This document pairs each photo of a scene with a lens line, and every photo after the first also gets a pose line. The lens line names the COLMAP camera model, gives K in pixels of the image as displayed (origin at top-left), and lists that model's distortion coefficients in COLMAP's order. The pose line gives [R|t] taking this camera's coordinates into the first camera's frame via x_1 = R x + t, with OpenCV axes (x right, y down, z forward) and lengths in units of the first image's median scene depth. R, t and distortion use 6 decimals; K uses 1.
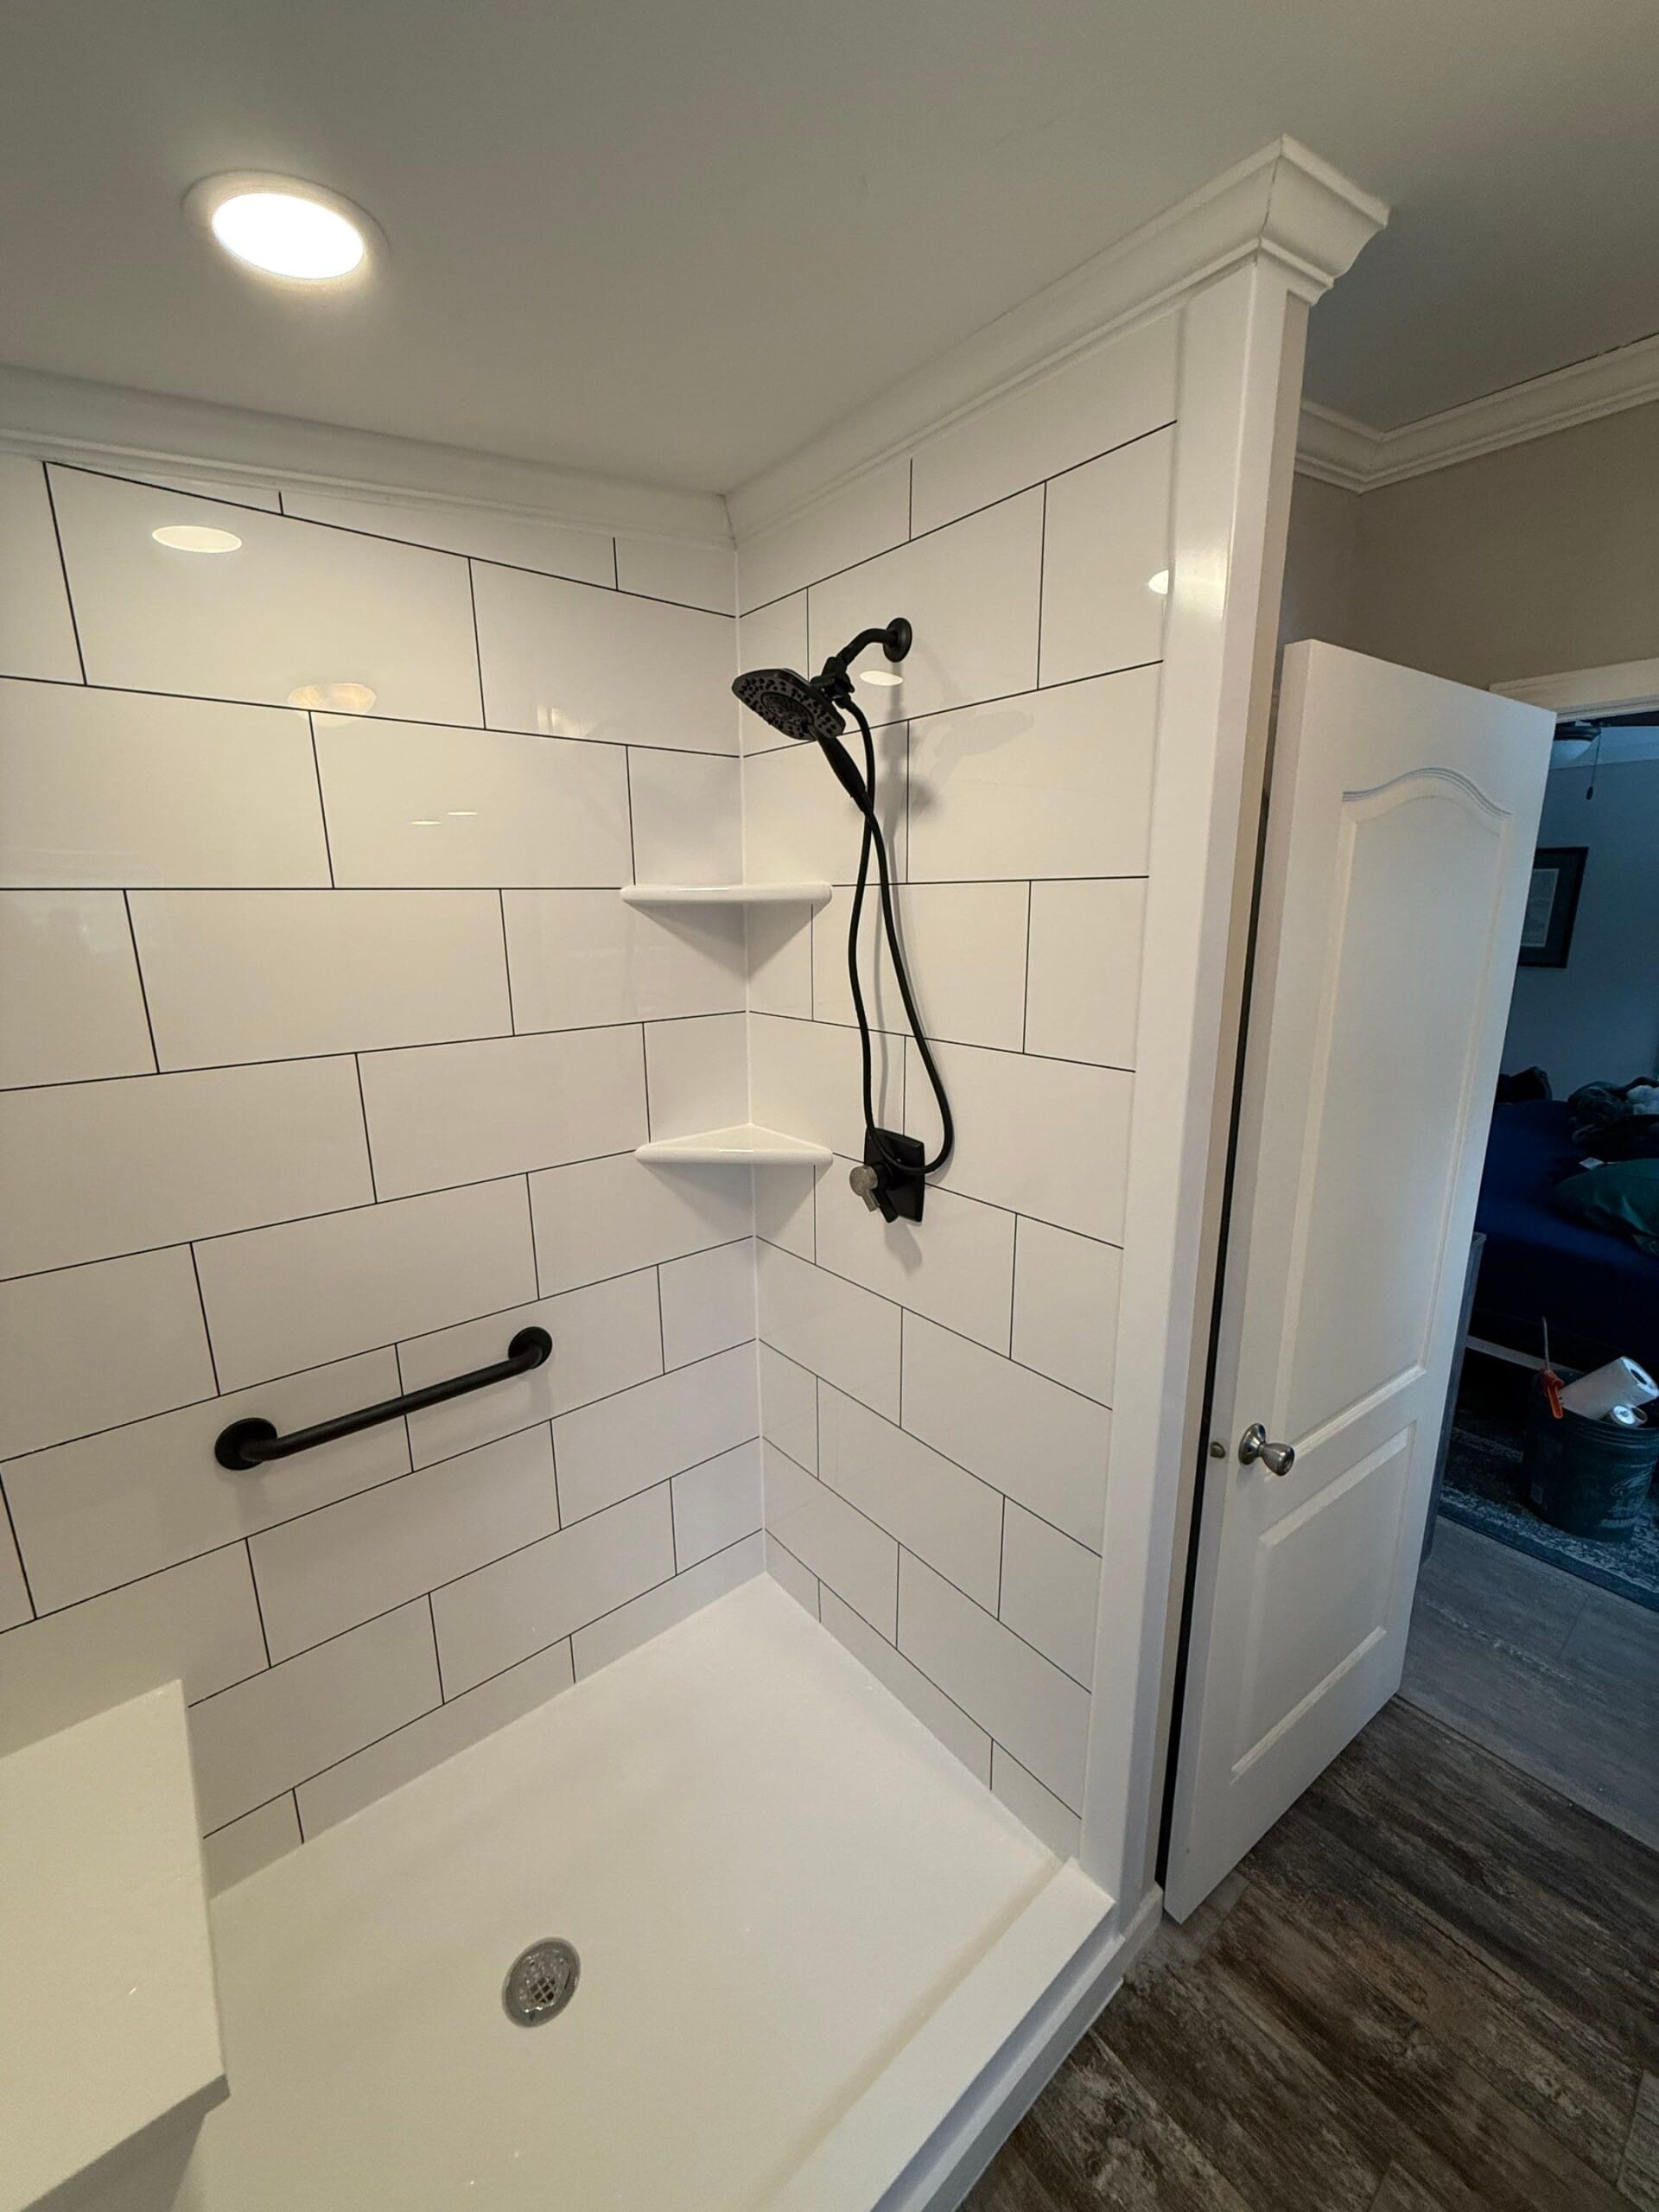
lens RADIAL K [[871.0, 0, 803.8], [0, 871.0, 1101.8], [0, 0, 1]] dist [-0.000995, 0.000470]
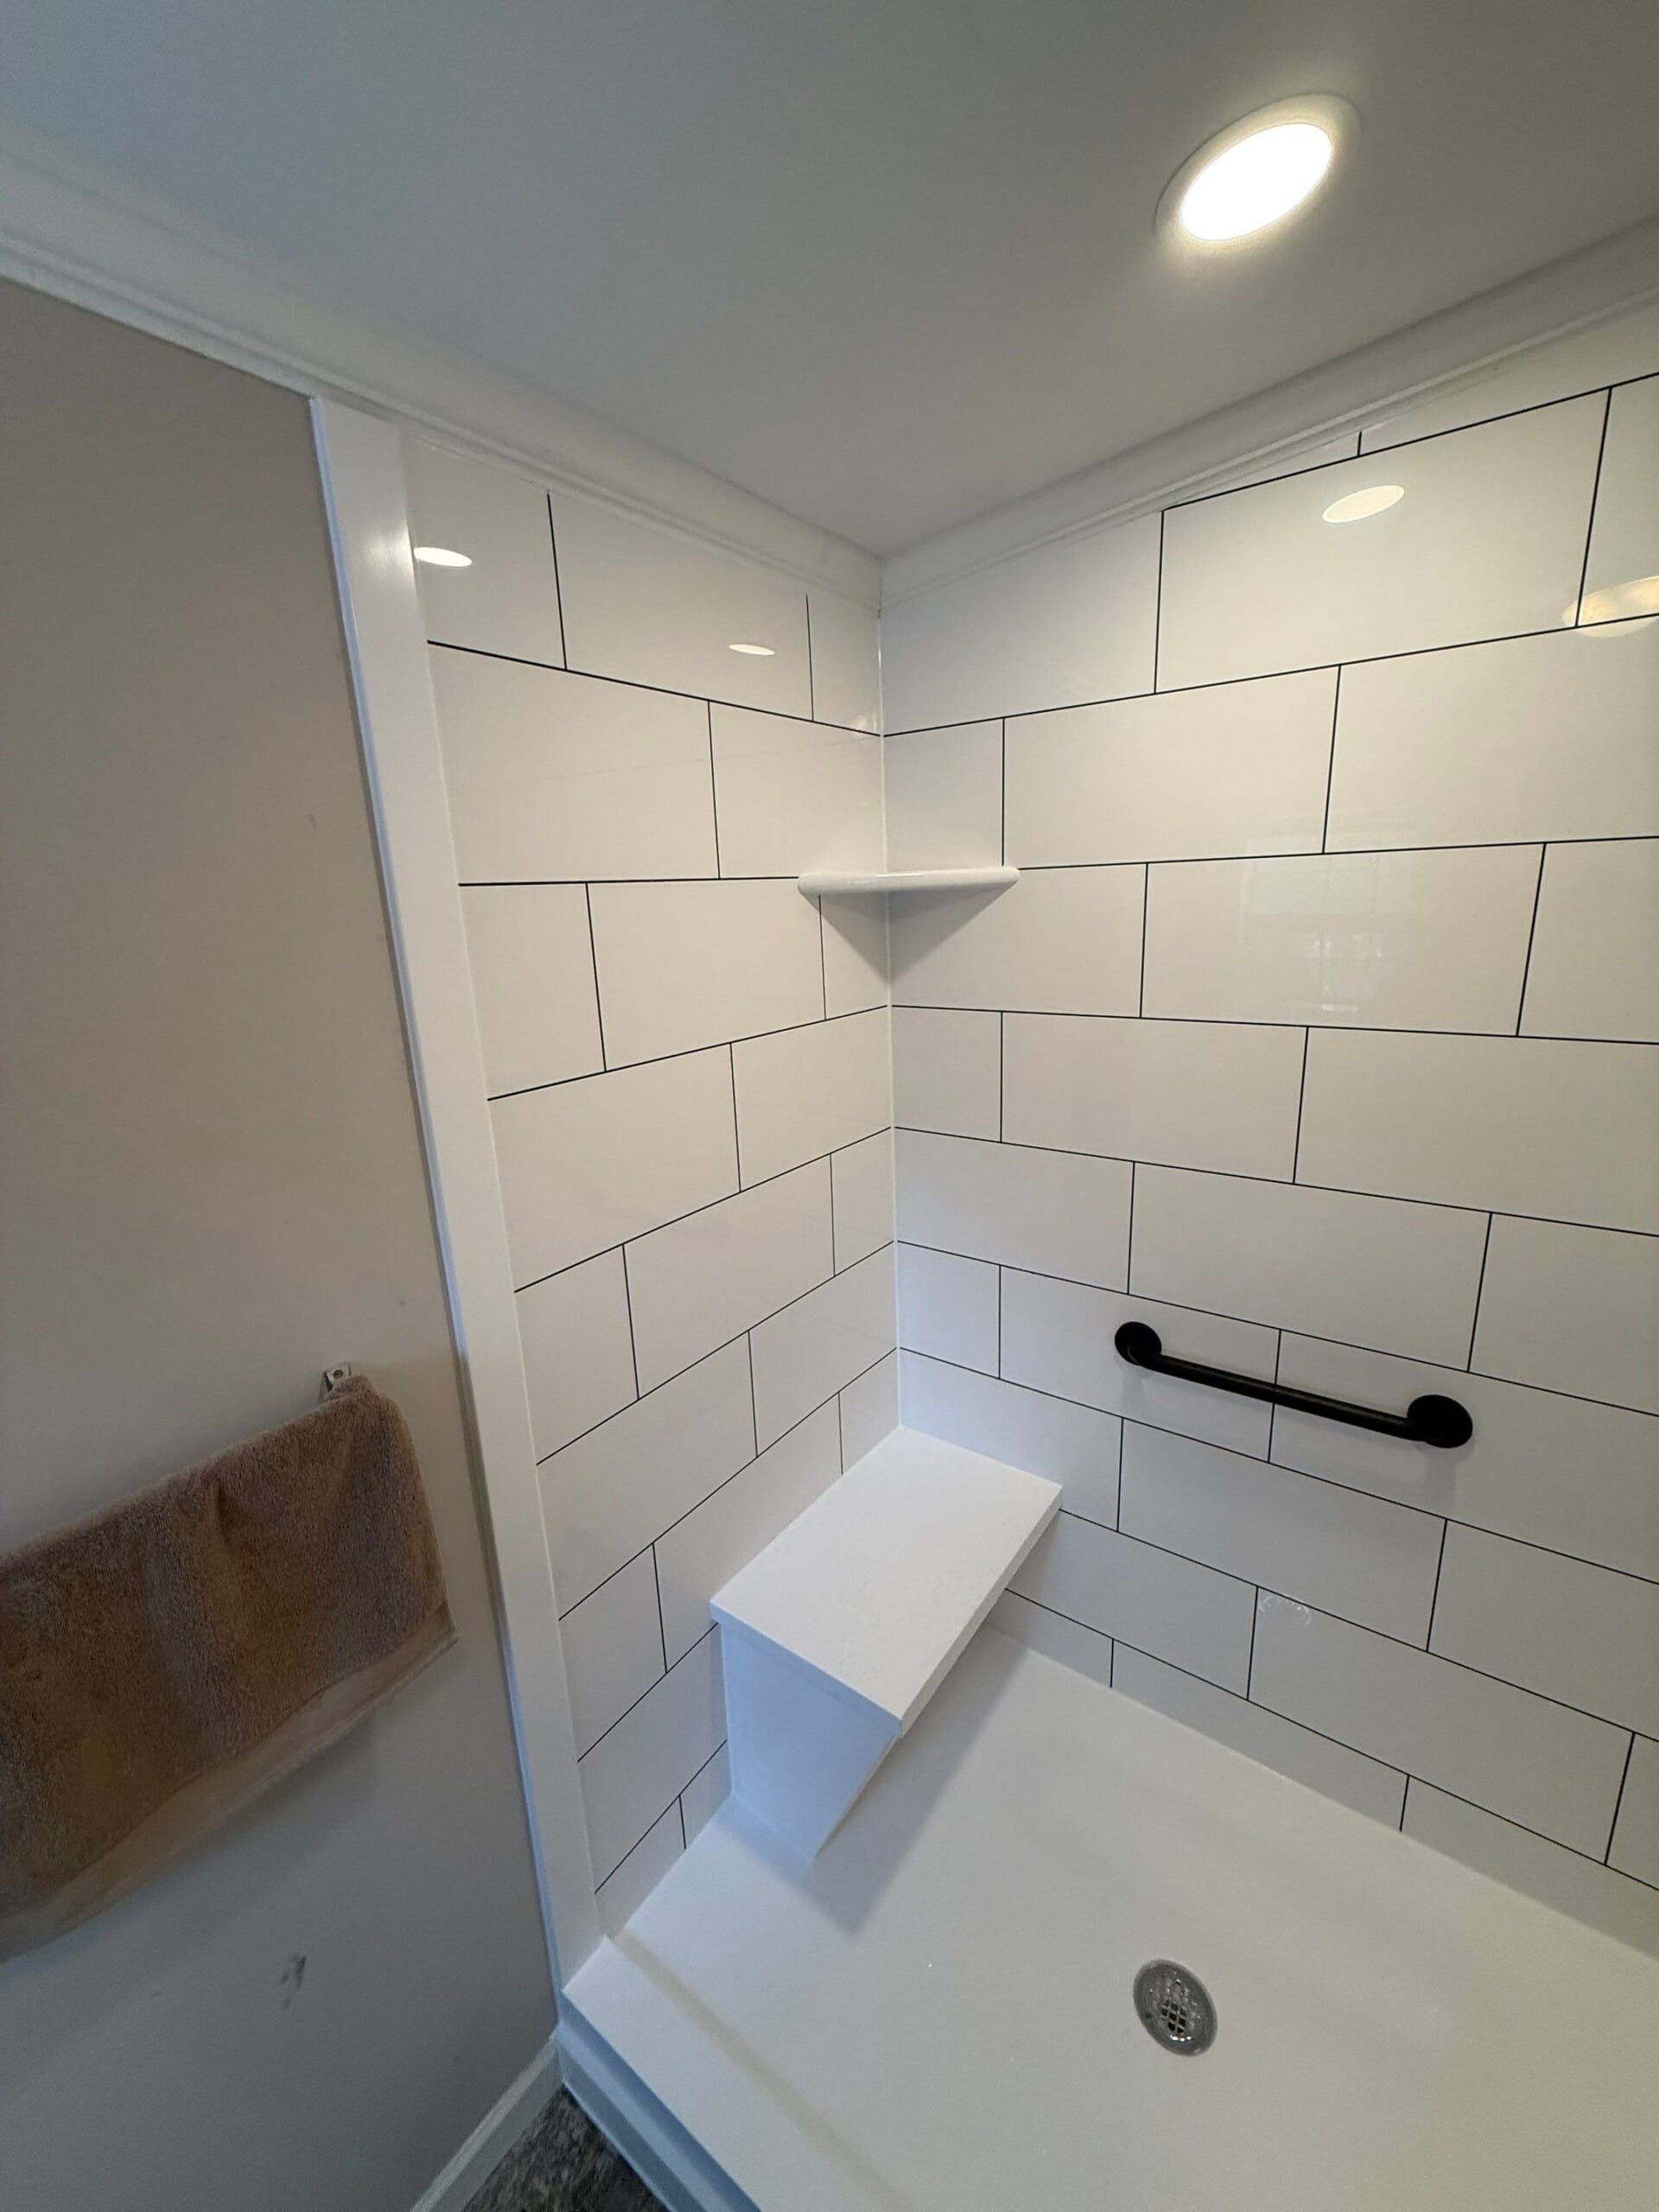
lens RADIAL K [[874.0, 0, 838.7], [0, 874.0, 1104.6], [0, 0, 1]] dist [0.001297, 0.000205]
pose [[0.267773, 0.229110, -0.935845, 0.249001], [-0.183977, 0.965602, 0.183753, -0.051019], [0.945754, 0.122970, 0.300713, 0.214331]]
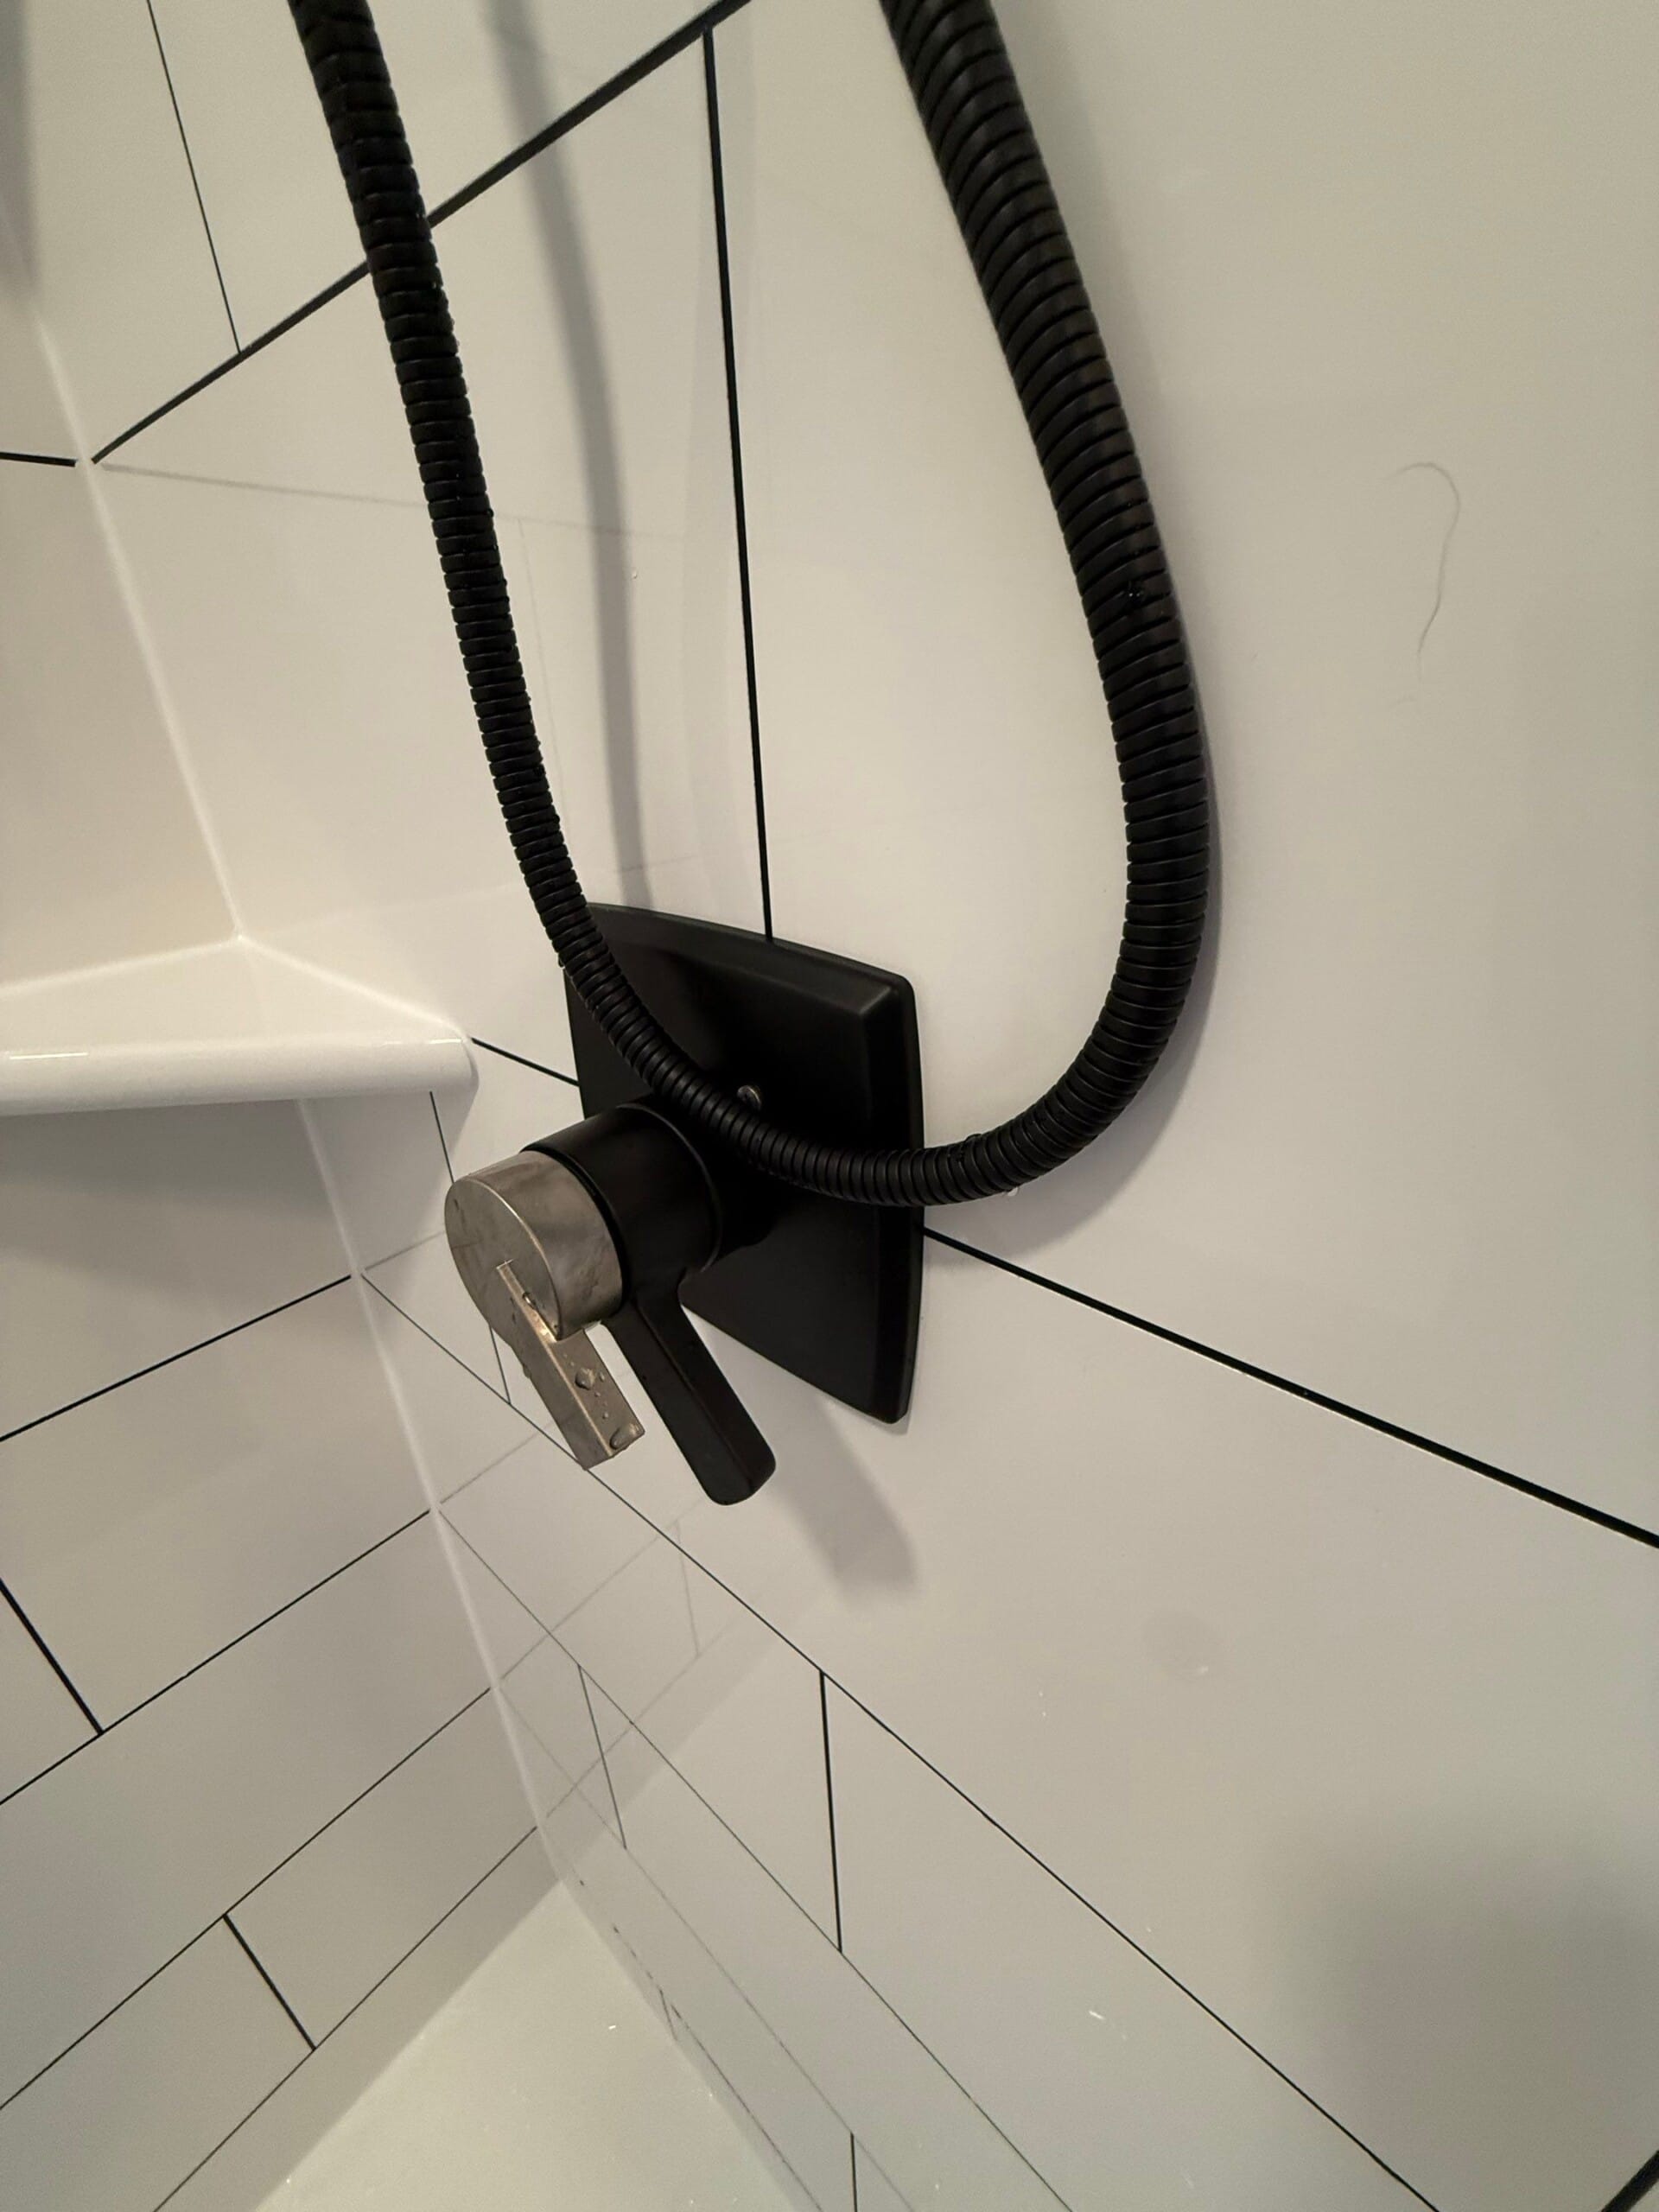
lens RADIAL K [[871.0, 0, 803.8], [0, 871.0, 1101.8], [0, 0, 1]] dist [-0.000995, 0.000470]
pose [[0.987239, -0.083053, 0.135873, 0.098629], [0.053429, 0.976521, 0.208690, 0.034808], [-0.150015, -0.198767, 0.968497, 0.853478]]
